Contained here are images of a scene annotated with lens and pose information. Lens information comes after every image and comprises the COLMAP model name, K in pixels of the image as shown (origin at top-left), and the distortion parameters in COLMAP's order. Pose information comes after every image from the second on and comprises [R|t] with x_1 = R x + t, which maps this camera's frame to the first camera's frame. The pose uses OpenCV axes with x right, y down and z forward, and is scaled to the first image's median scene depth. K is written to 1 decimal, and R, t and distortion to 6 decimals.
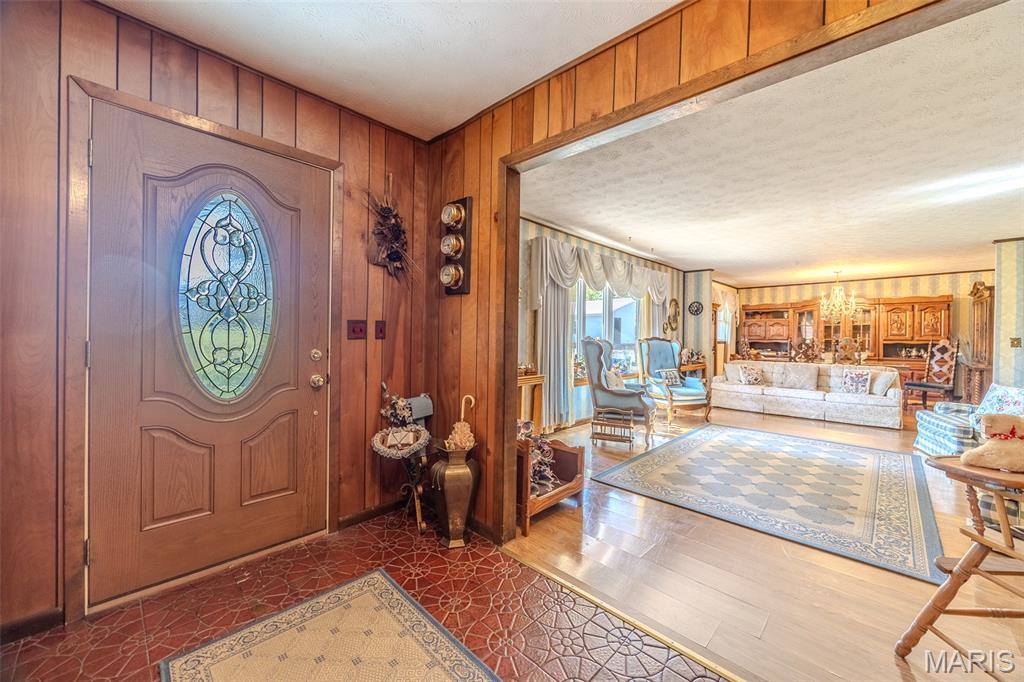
lens RADIAL K [[392.9, 0, 516.1], [0, 392.9, 338.4], [0, 0, 1]] dist [0.008867, -0.000698]
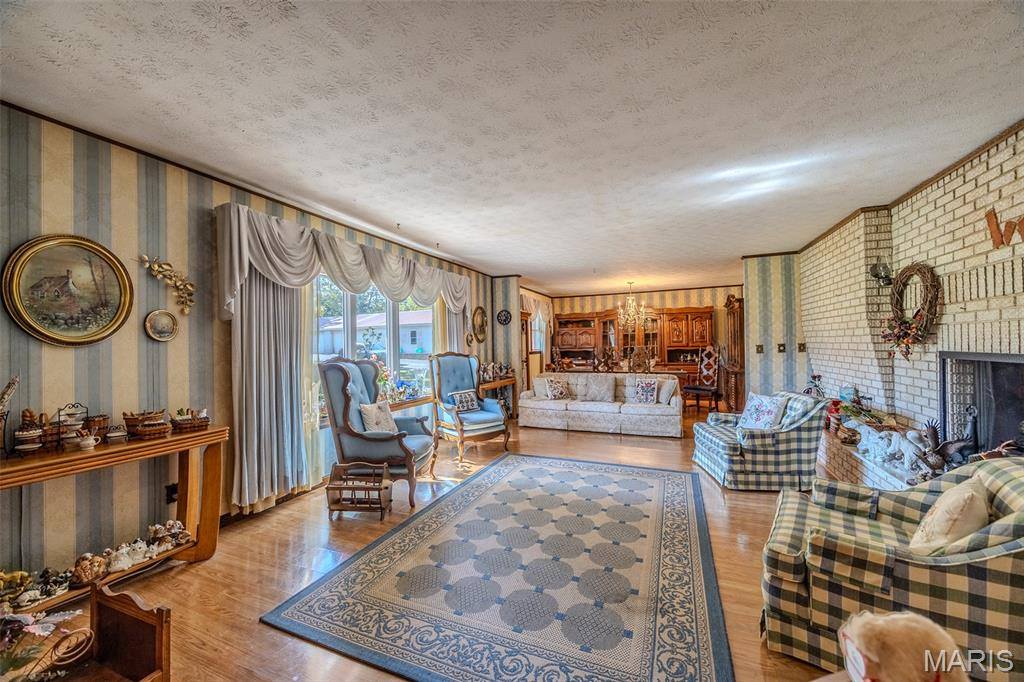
lens RADIAL K [[392.9, 0, 508.1], [0, 392.9, 340.8], [0, 0, 1]] dist [0.008867, -0.000698]
pose [[0.936071, -0.019929, 0.351247, 0.181906], [0.025529, 0.999610, -0.011320, -0.015157], [-0.350885, 0.019563, 0.936214, 0.183514]]
